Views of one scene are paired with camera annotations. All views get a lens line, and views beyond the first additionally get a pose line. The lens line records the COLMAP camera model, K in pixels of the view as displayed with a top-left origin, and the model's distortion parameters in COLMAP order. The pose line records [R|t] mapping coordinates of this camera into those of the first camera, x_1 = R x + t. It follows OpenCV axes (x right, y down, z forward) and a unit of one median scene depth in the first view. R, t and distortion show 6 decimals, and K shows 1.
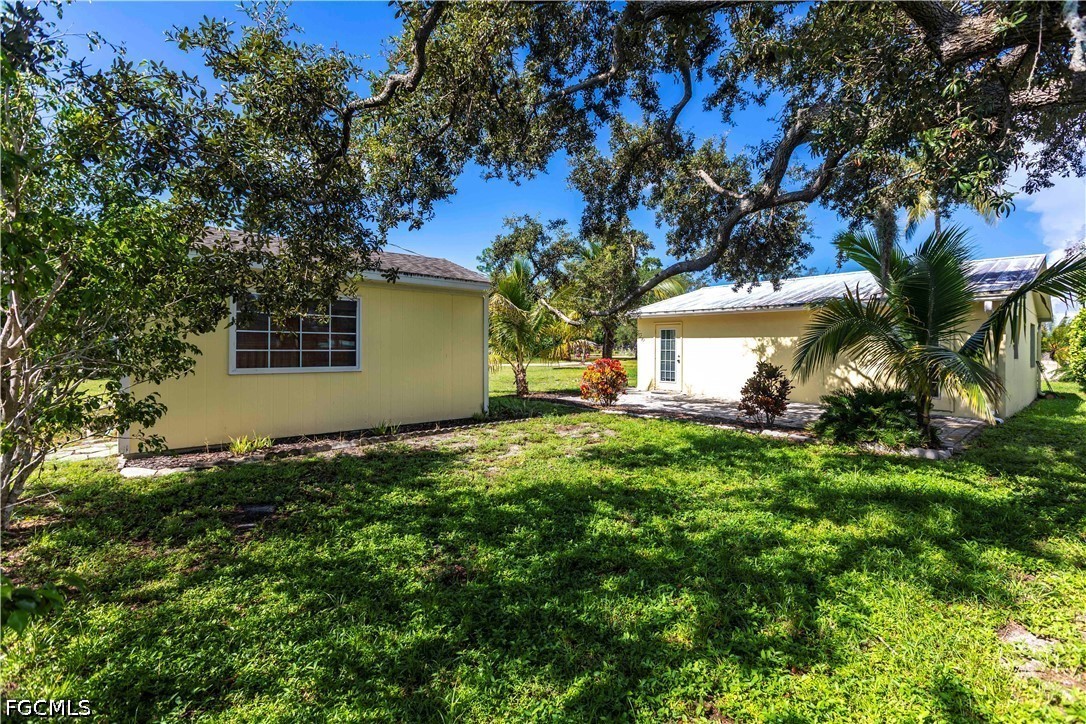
lens RADIAL K [[482.6, 0, 546.0], [0, 482.6, 352.8], [0, 0, 1]] dist [-0.001430, -0.000962]
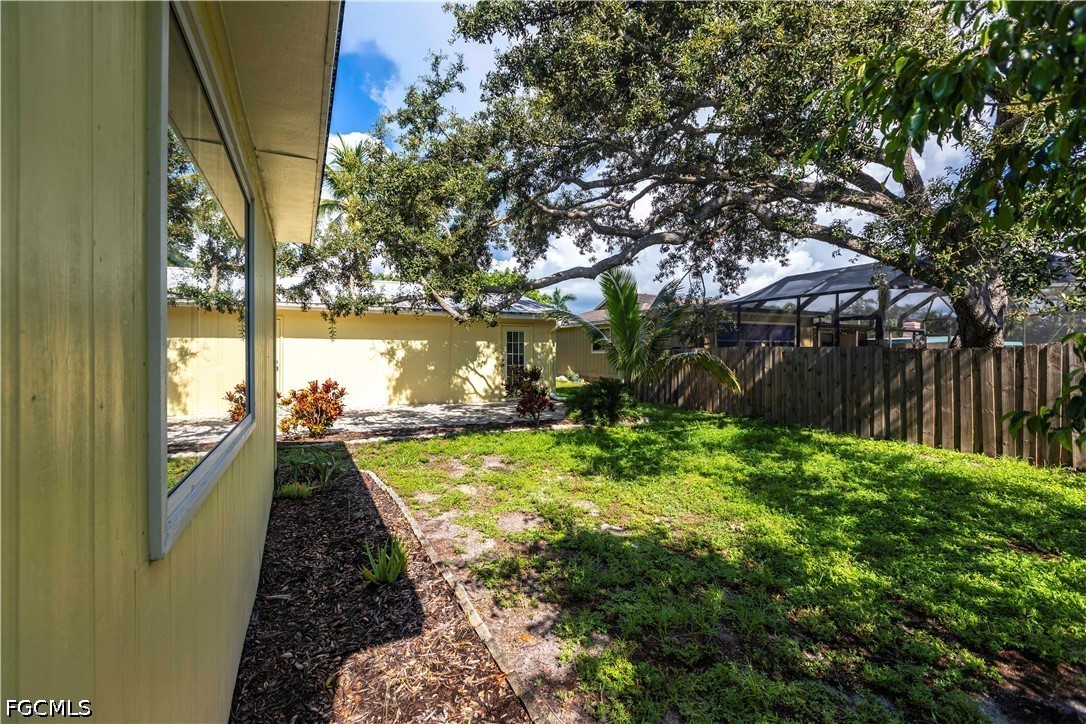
lens RADIAL K [[482.6, 0, 548.9], [0, 482.6, 354.7], [0, 0, 1]] dist [-0.001430, -0.000962]
pose [[0.265388, -0.001747, 0.964140, -0.428212], [0.012291, 0.999923, -0.001571, 0.002008], [-0.964063, 0.012268, 0.265389, 0.496591]]
